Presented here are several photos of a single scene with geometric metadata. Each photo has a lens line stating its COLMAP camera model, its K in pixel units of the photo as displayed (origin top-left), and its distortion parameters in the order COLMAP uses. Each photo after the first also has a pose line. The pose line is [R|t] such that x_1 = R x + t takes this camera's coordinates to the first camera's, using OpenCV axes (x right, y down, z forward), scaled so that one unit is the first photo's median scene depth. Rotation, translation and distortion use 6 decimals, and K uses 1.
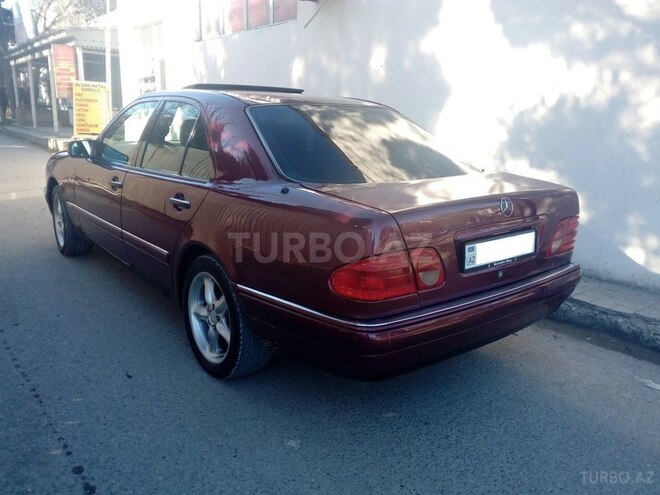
lens RADIAL K [[541.1, 0, 337.1], [0, 541.1, 246.9], [0, 0, 1]] dist [0.067806, -0.123747]
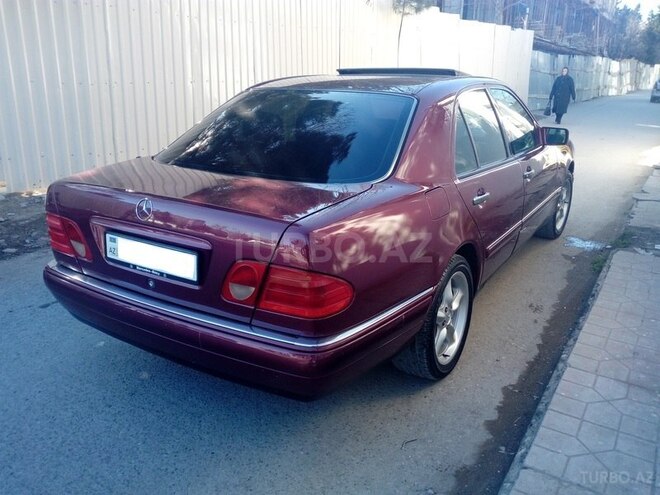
lens RADIAL K [[541.1, 0, 337.1], [0, 541.1, 246.9], [0, 0, 1]] dist [0.067806, -0.123747]
pose [[0.322072, 0.267262, -0.908208, 0.881050], [-0.230945, 0.952523, 0.198404, -0.188804], [0.918114, 0.145846, 0.368504, 0.693509]]
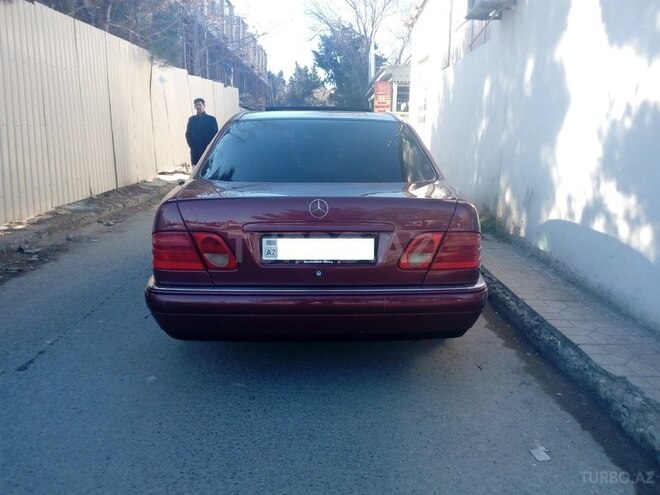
lens RADIAL K [[541.1, 0, 337.1], [0, 541.1, 246.9], [0, 0, 1]] dist [0.067806, -0.123747]
pose [[0.791644, 0.106934, -0.601552, 0.694631], [-0.135898, 0.990719, -0.002729, -0.001776], [0.595677, 0.083910, 0.798829, 0.141887]]
